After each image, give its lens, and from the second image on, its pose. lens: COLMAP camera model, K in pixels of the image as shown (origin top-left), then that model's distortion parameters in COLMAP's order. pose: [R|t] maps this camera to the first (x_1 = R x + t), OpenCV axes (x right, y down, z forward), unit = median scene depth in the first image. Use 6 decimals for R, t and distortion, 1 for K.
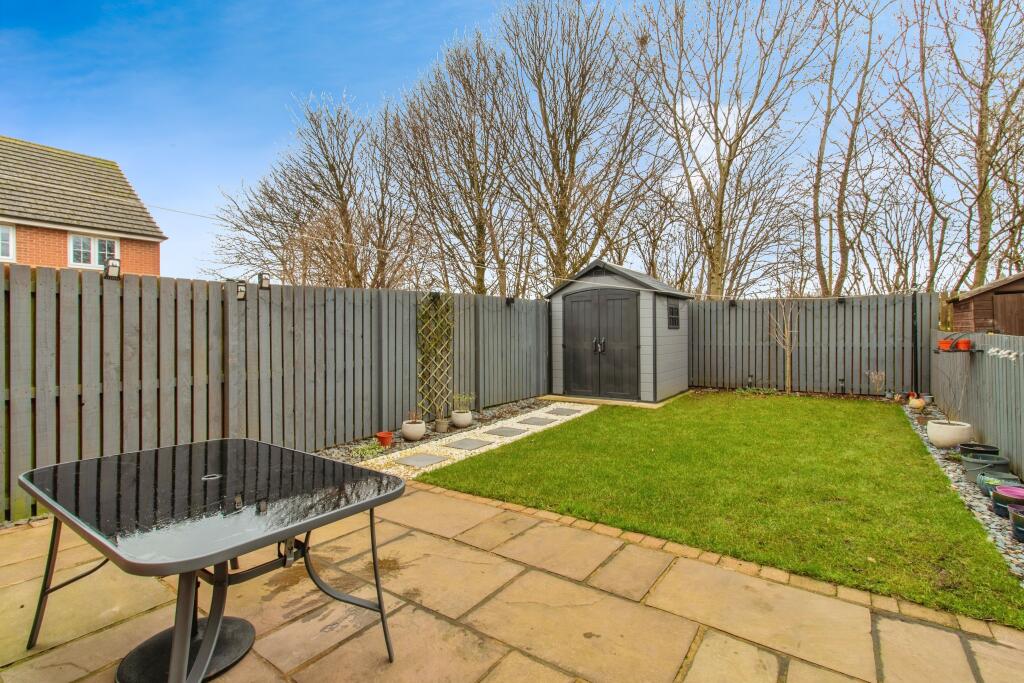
lens RADIAL K [[481.3, 0, 512.3], [0, 481.3, 340.1], [0, 0, 1]] dist [0.001201, -0.000492]
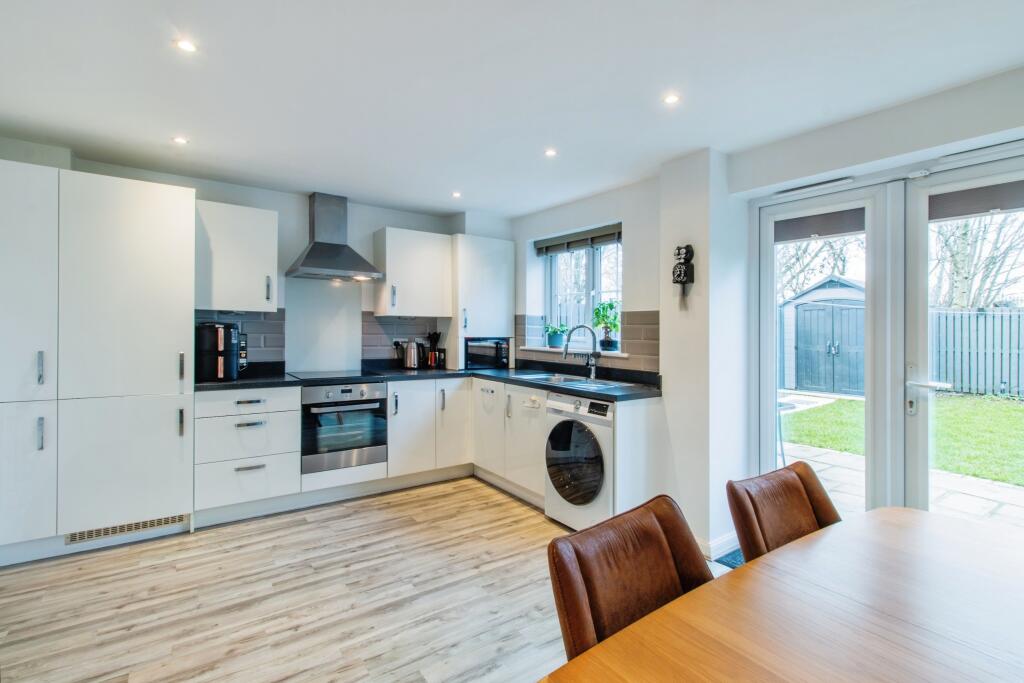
lens RADIAL K [[481.3, 0, 501.1], [0, 481.3, 326.9], [0, 0, 1]] dist [0.001201, -0.000492]
pose [[0.935342, 0.014407, -0.353451, -0.153893], [-0.021171, 0.999659, -0.015278, -0.005762], [0.353111, 0.021773, 0.935328, -0.360629]]
